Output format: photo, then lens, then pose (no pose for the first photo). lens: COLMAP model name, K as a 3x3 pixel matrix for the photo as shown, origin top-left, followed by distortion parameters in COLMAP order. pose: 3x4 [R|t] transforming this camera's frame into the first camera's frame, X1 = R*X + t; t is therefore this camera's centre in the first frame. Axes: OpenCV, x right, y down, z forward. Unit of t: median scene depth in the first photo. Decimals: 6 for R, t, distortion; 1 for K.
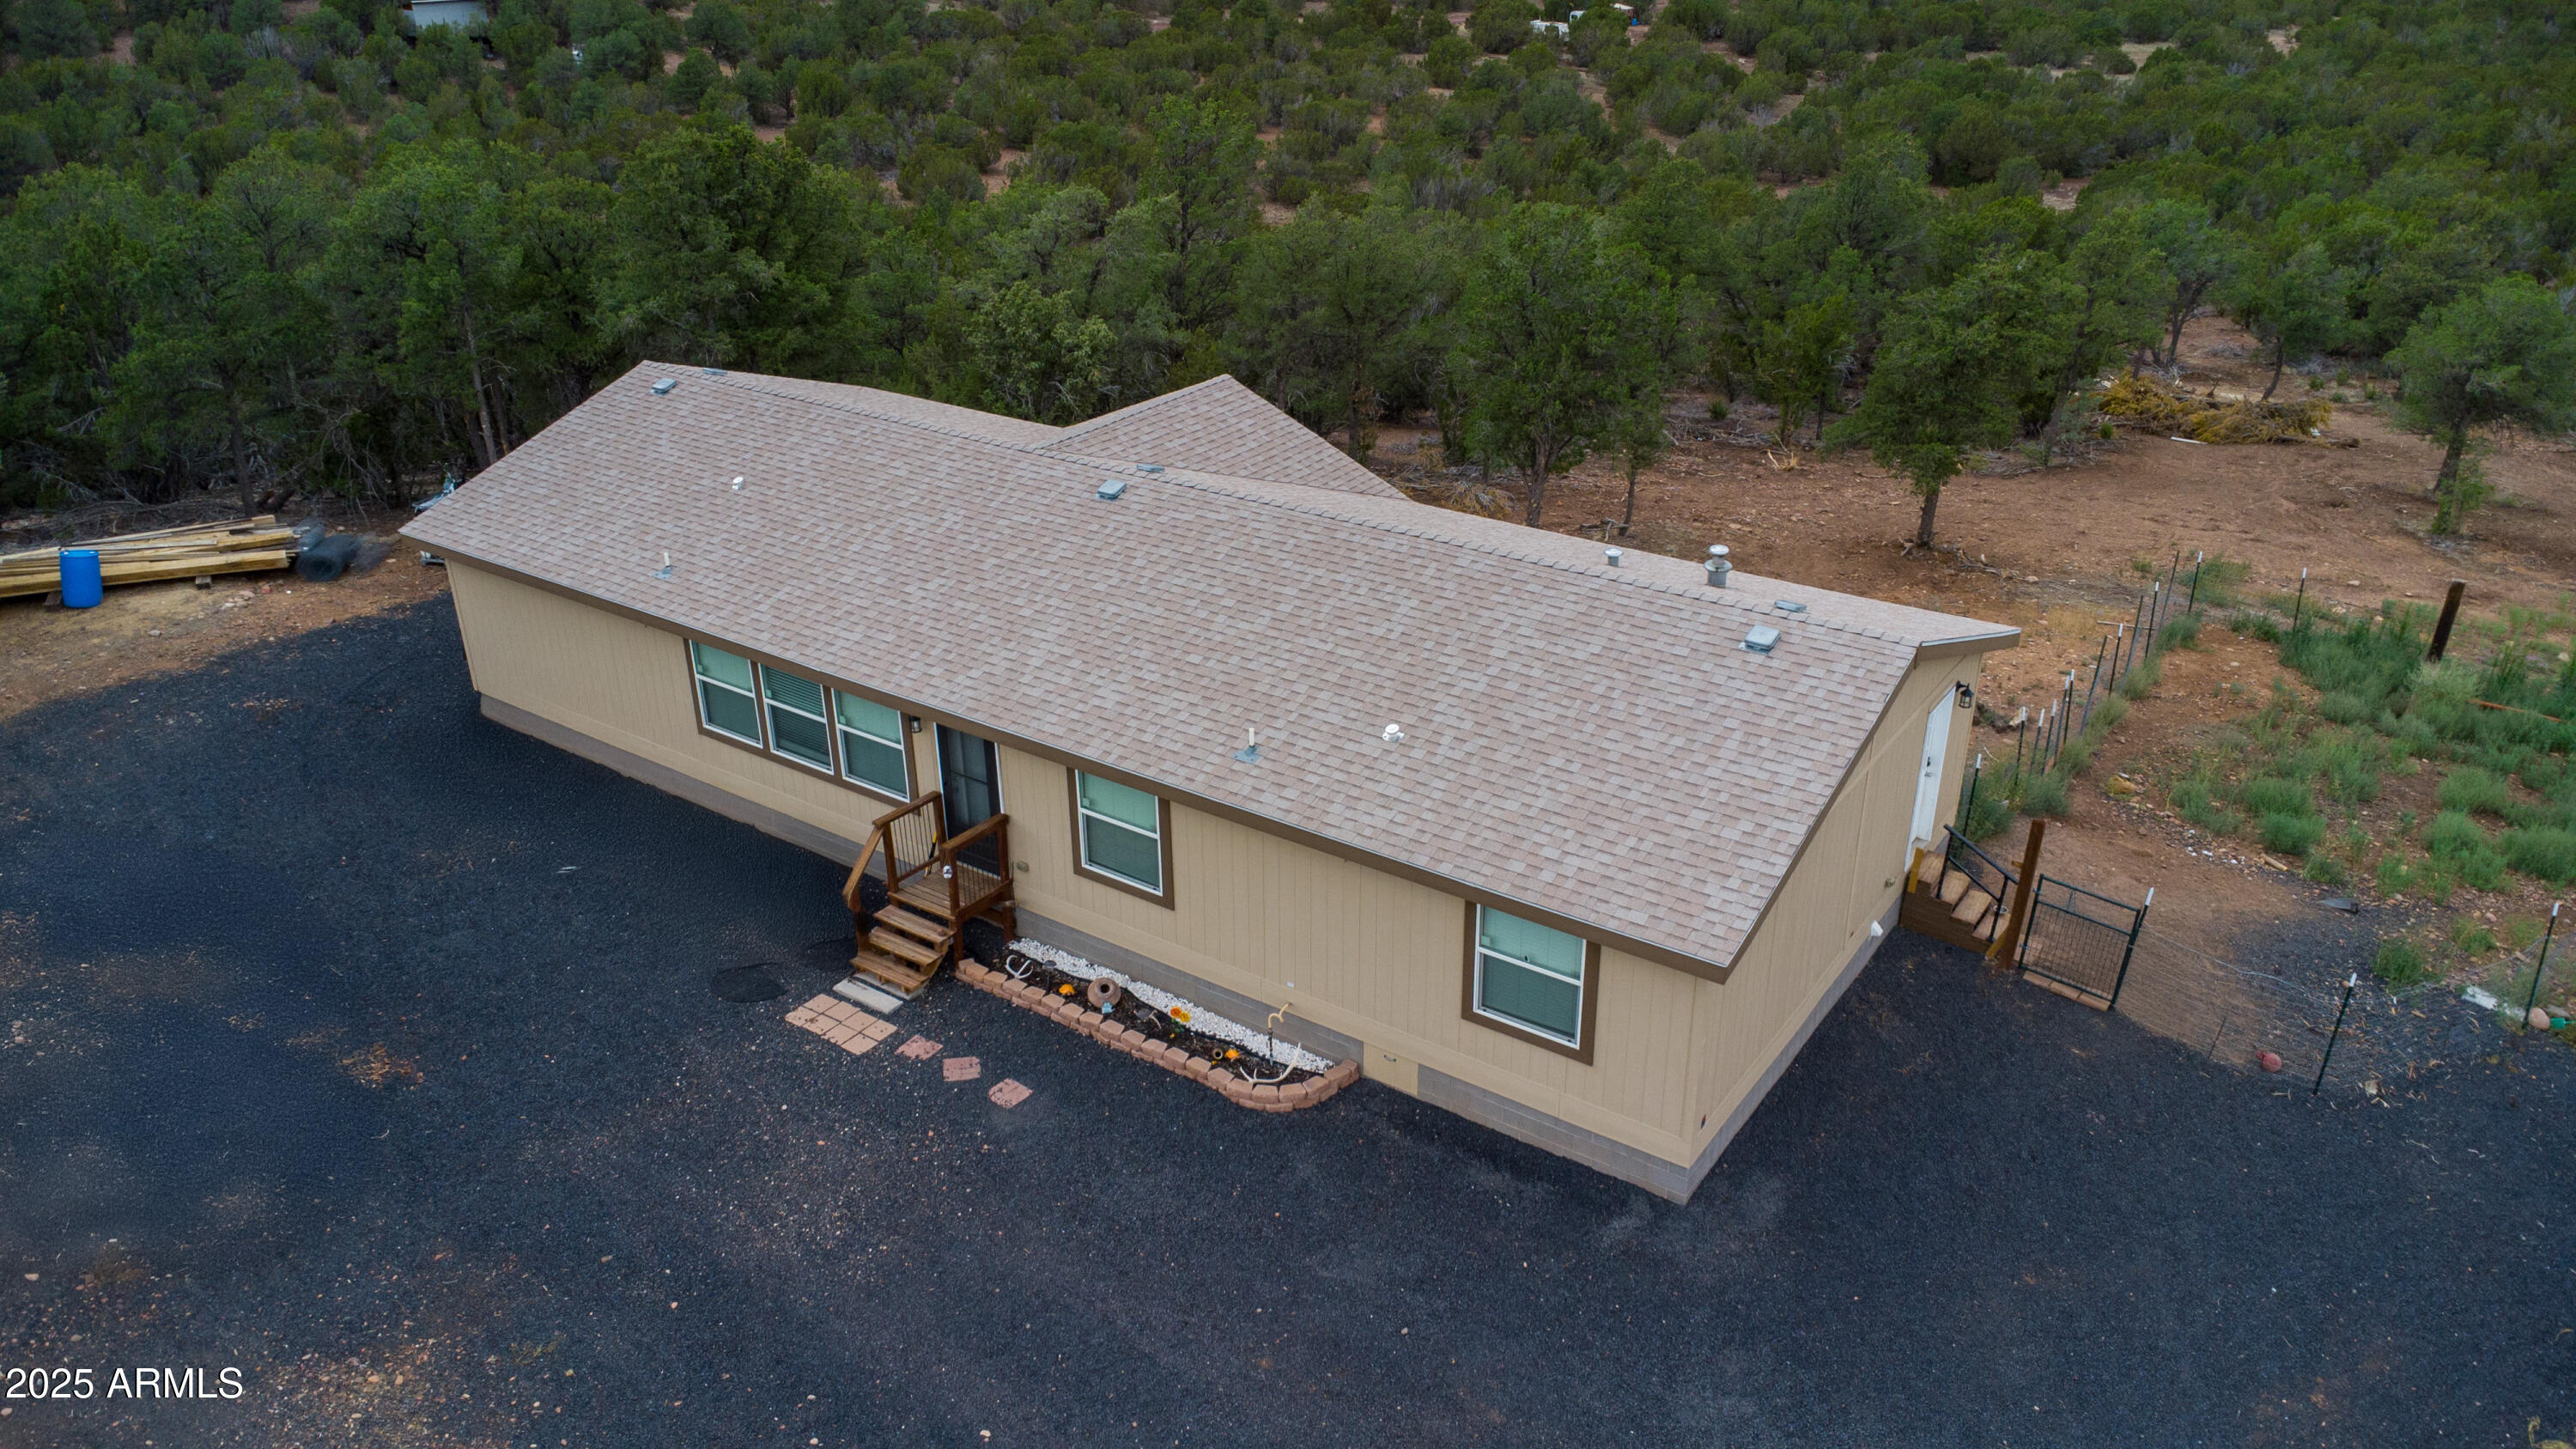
lens RADIAL K [[1846.4, 0, 1288.0], [0, 1846.4, 724.5], [0, 0, 1]] dist [-0.010026, -0.040274]
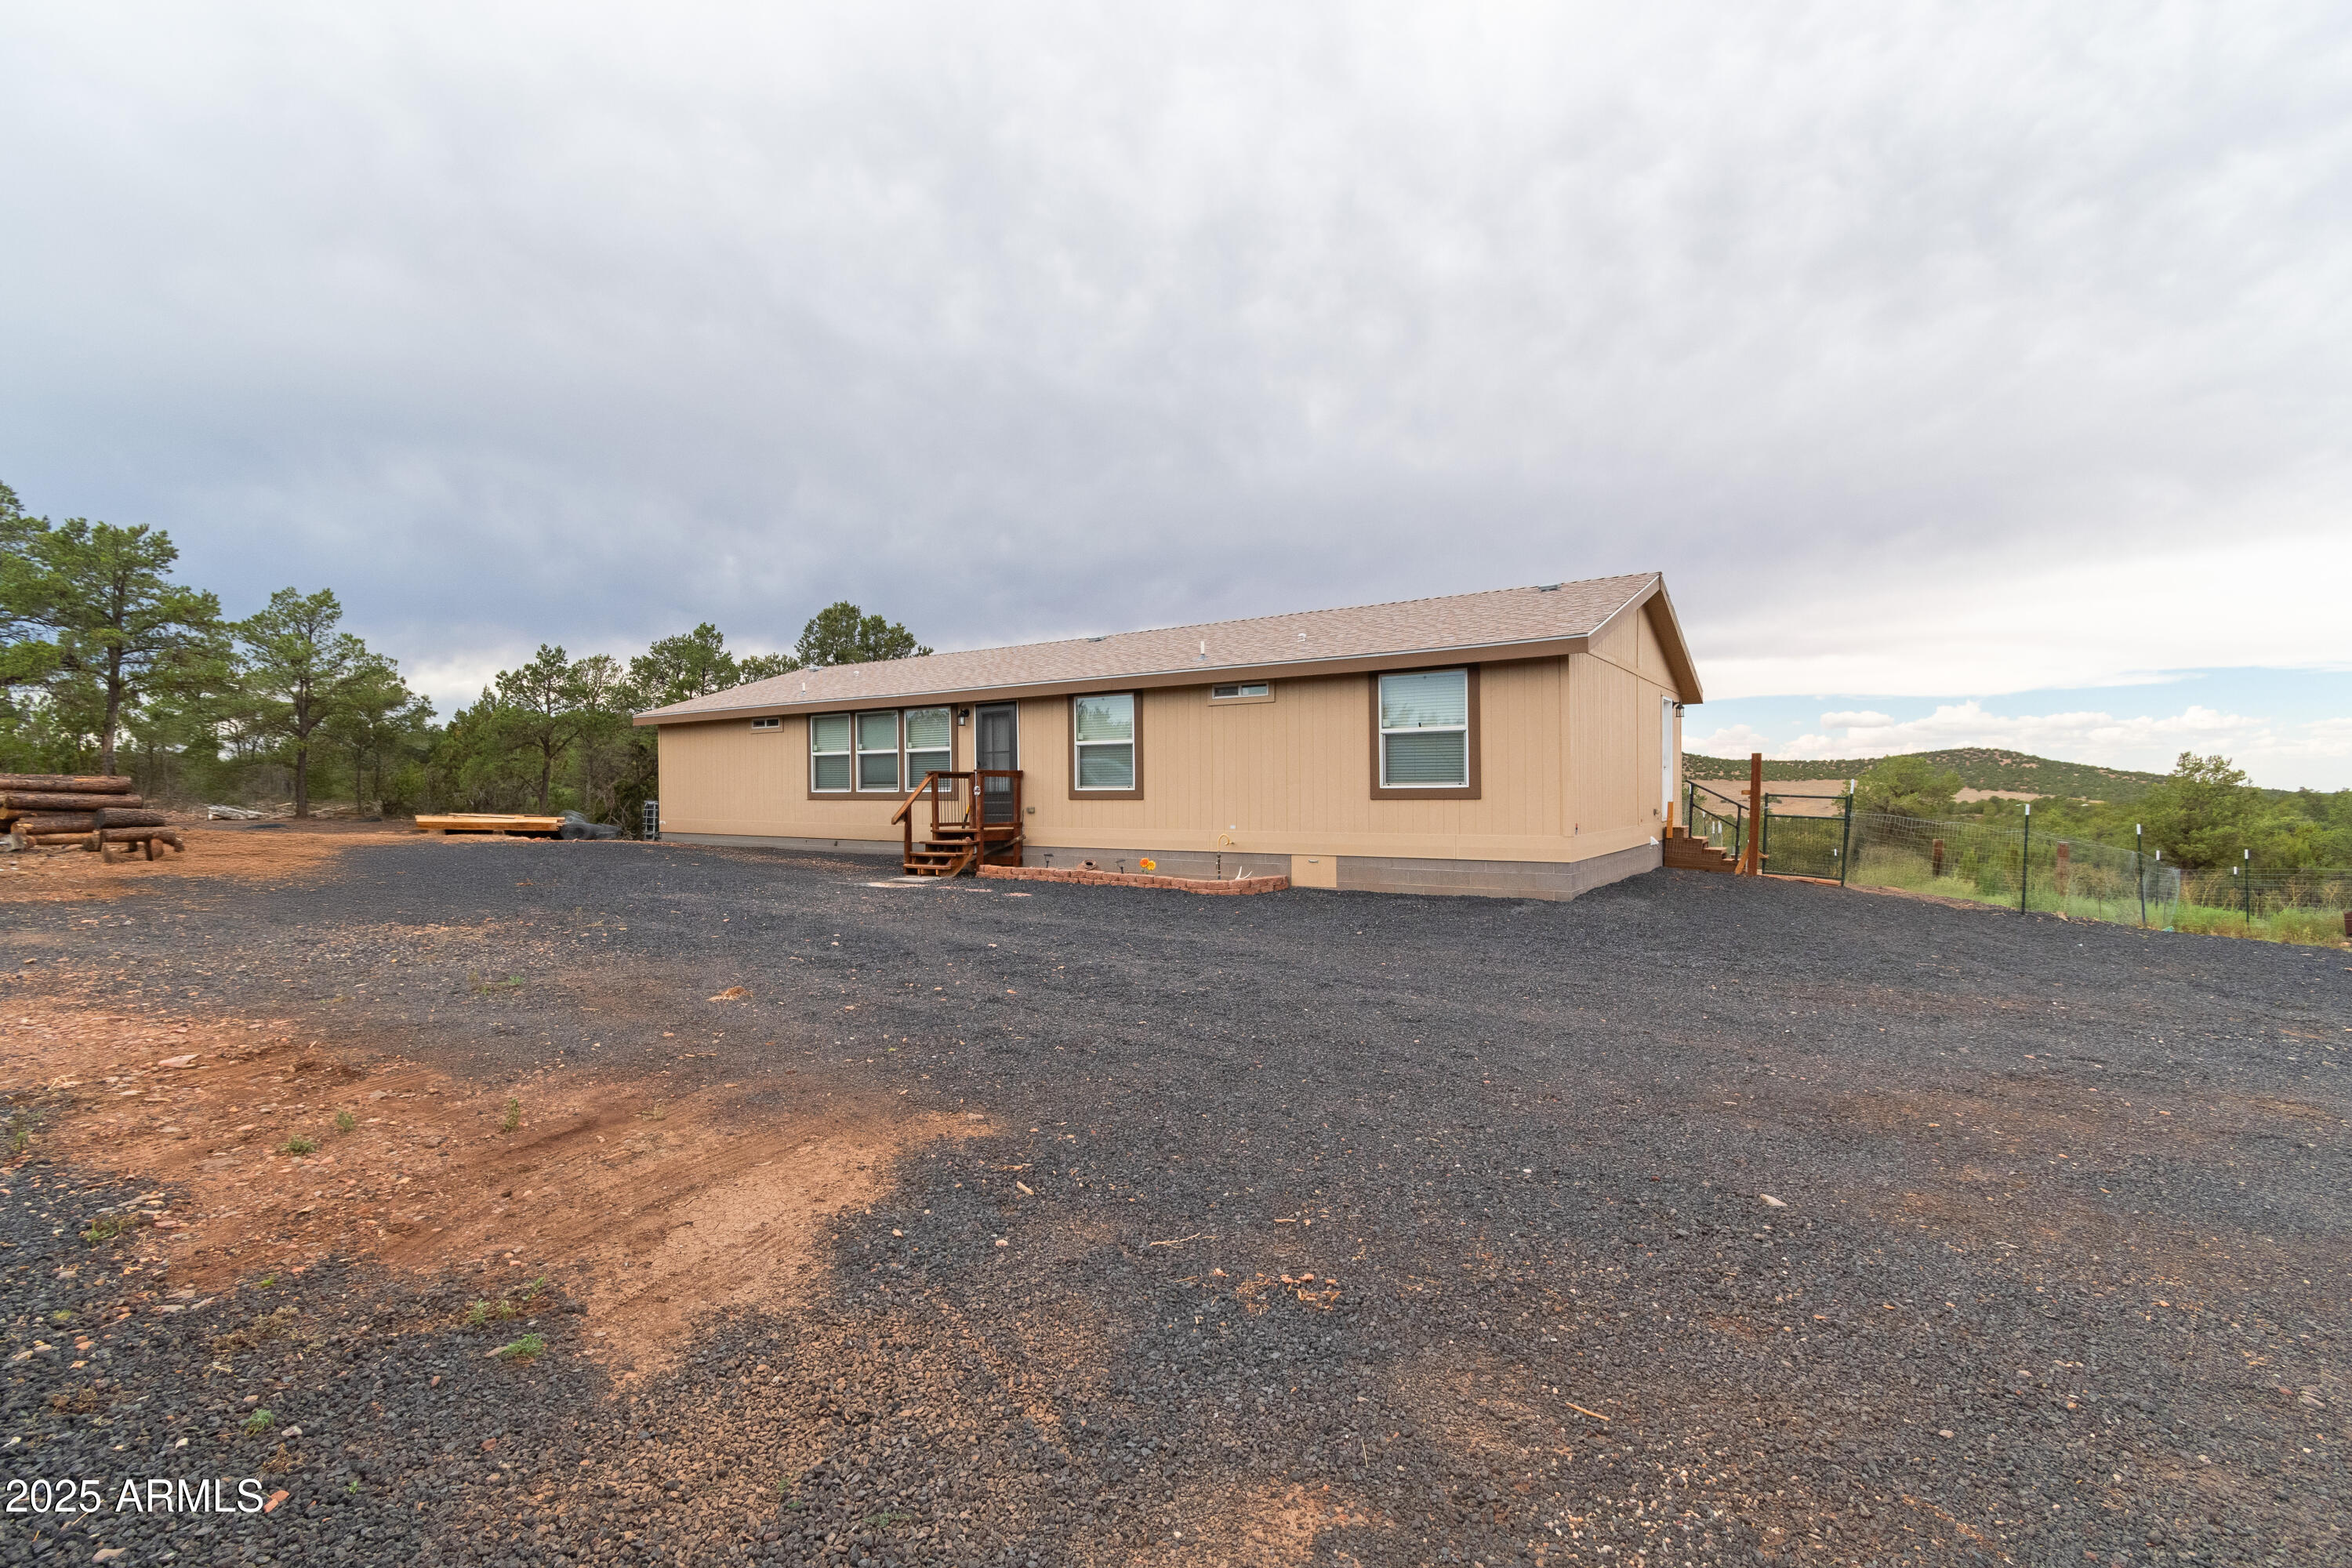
lens RADIAL K [[1037.6, 0, 1160.1], [0, 1037.6, 798.2], [0, 0, 1]] dist [-0.017276, -0.000211]
pose [[0.999995, 0.001156, 0.002789, -0.051205], [0.000159, 0.902428, -0.430840, 0.429868], [-0.003015, 0.430838, 0.902424, 0.308138]]
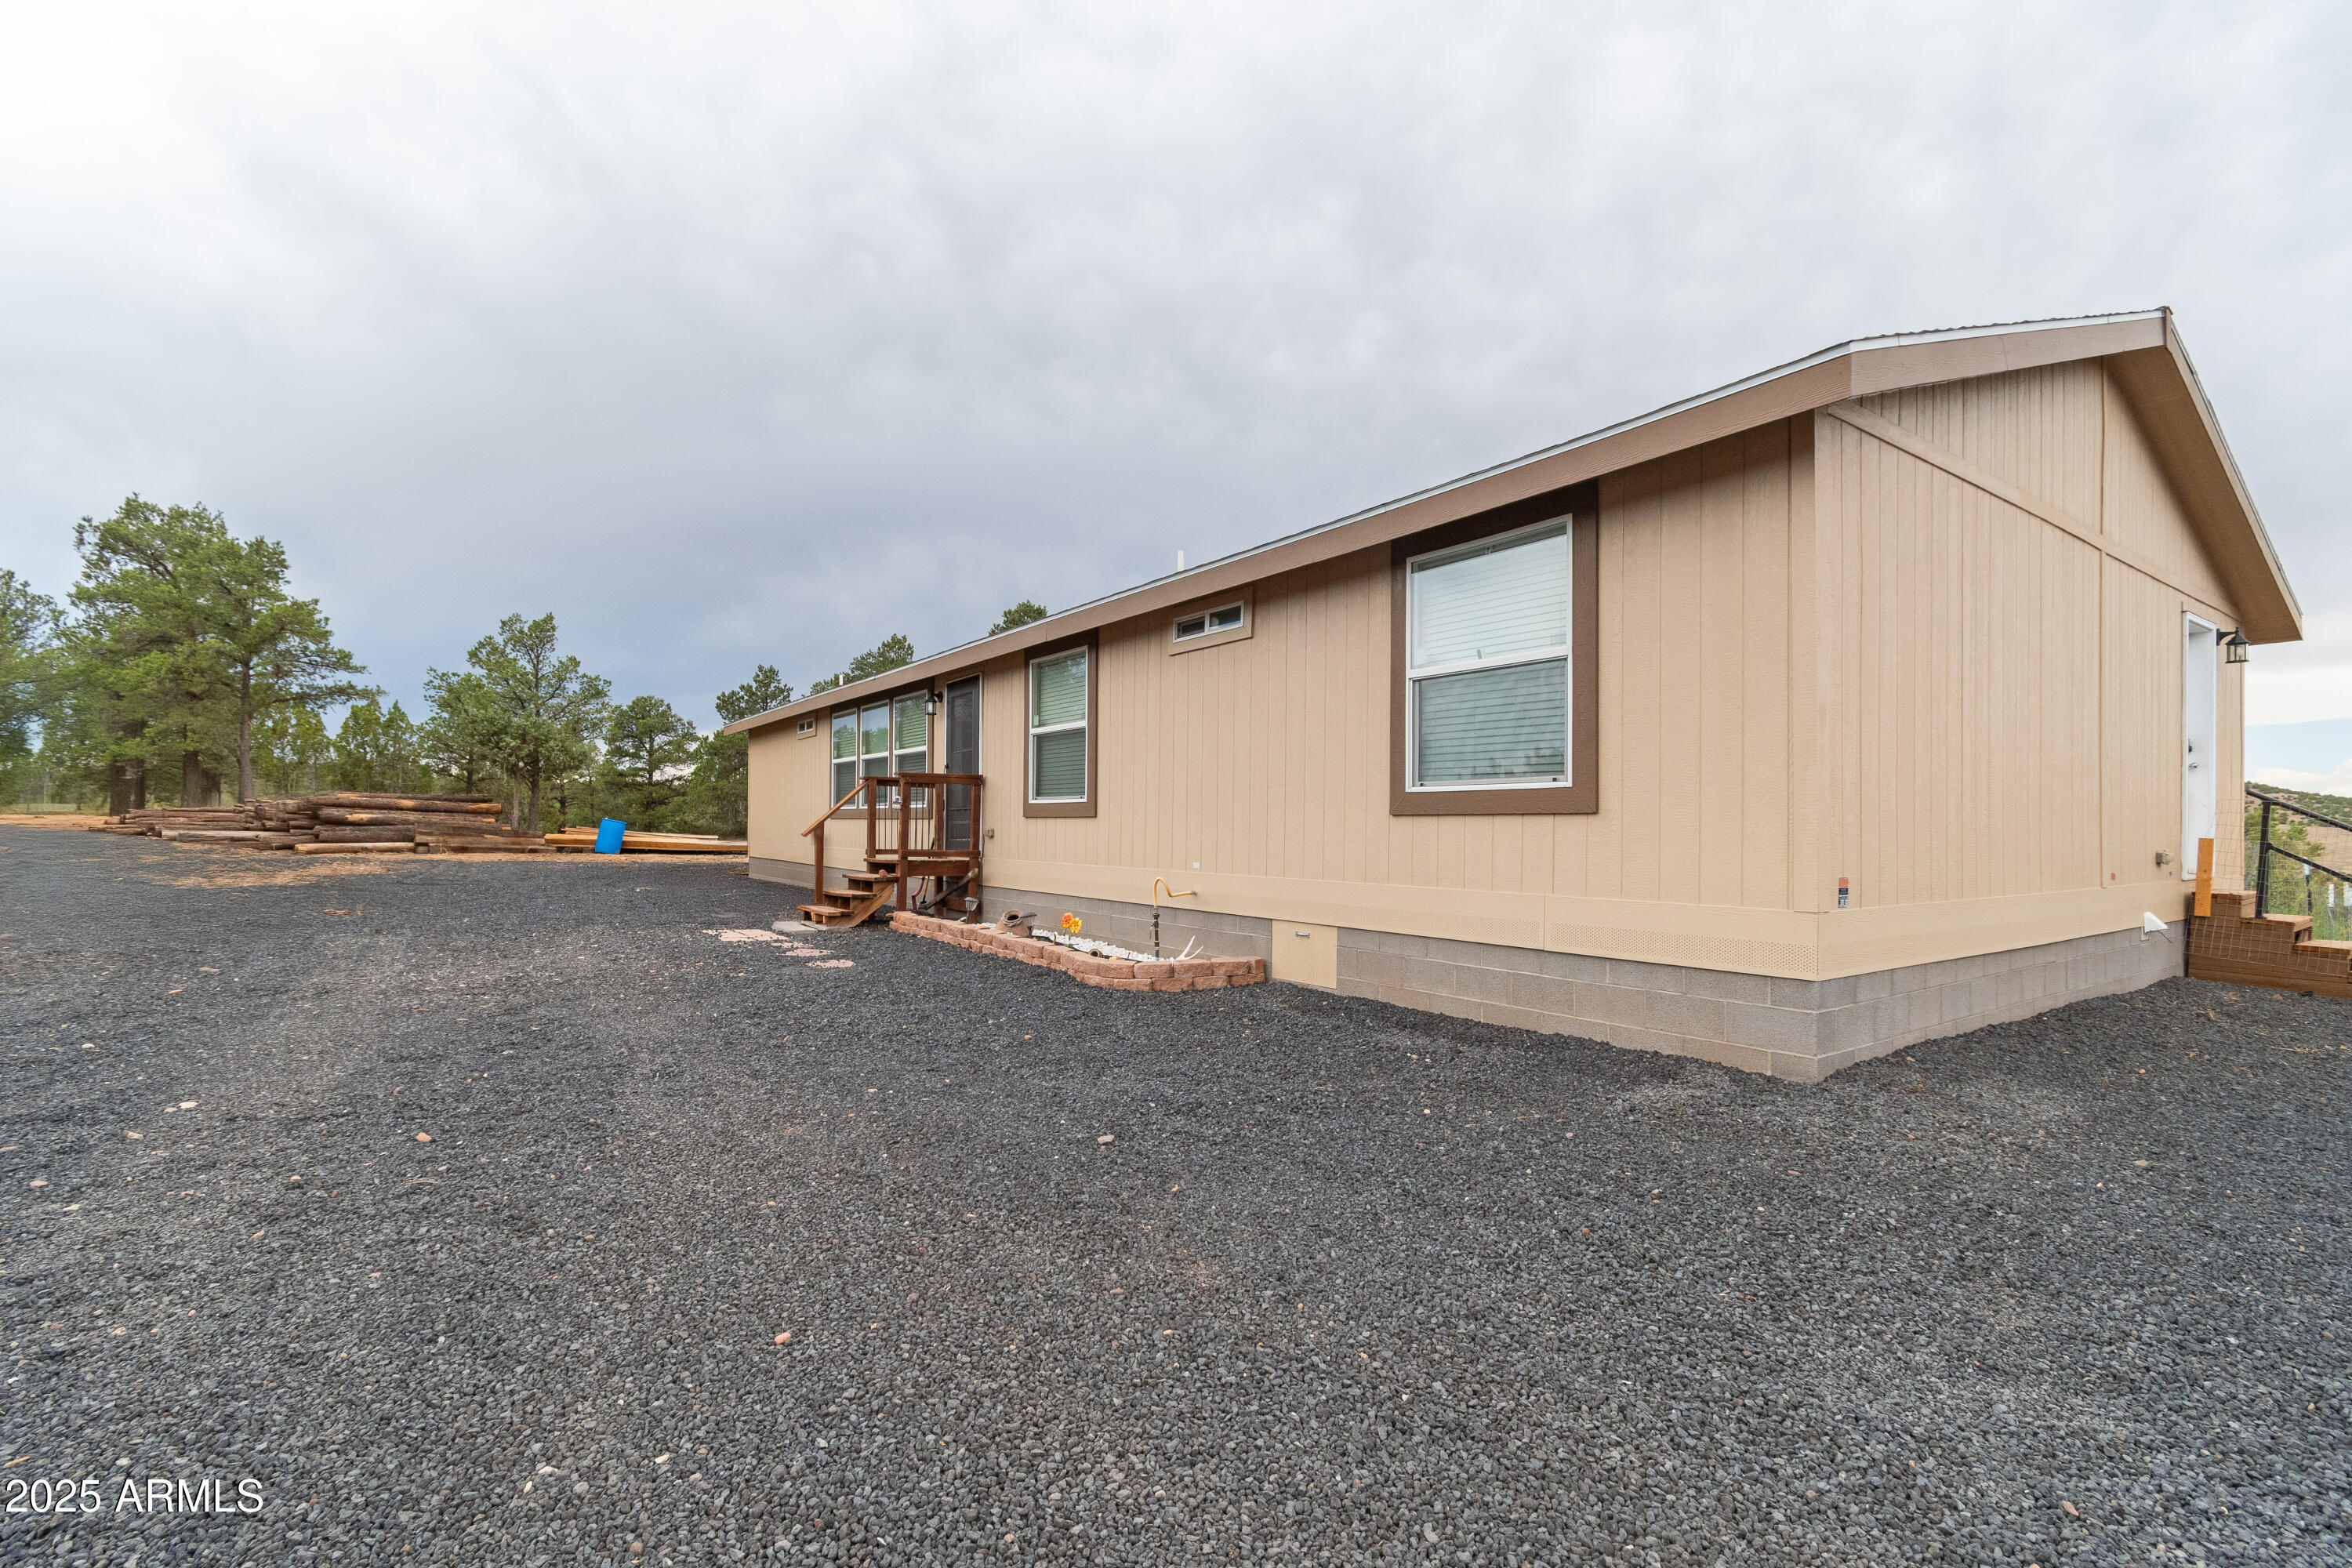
lens RADIAL K [[1042.7, 0, 1161.0], [0, 1042.7, 826.5], [0, 0, 1]] dist [-0.000675, -0.007900]
pose [[0.935800, 0.015485, -0.352190, 0.132999], [-0.168337, 0.897406, -0.407829, 0.293000], [0.309742, 0.440933, 0.842400, 0.611169]]
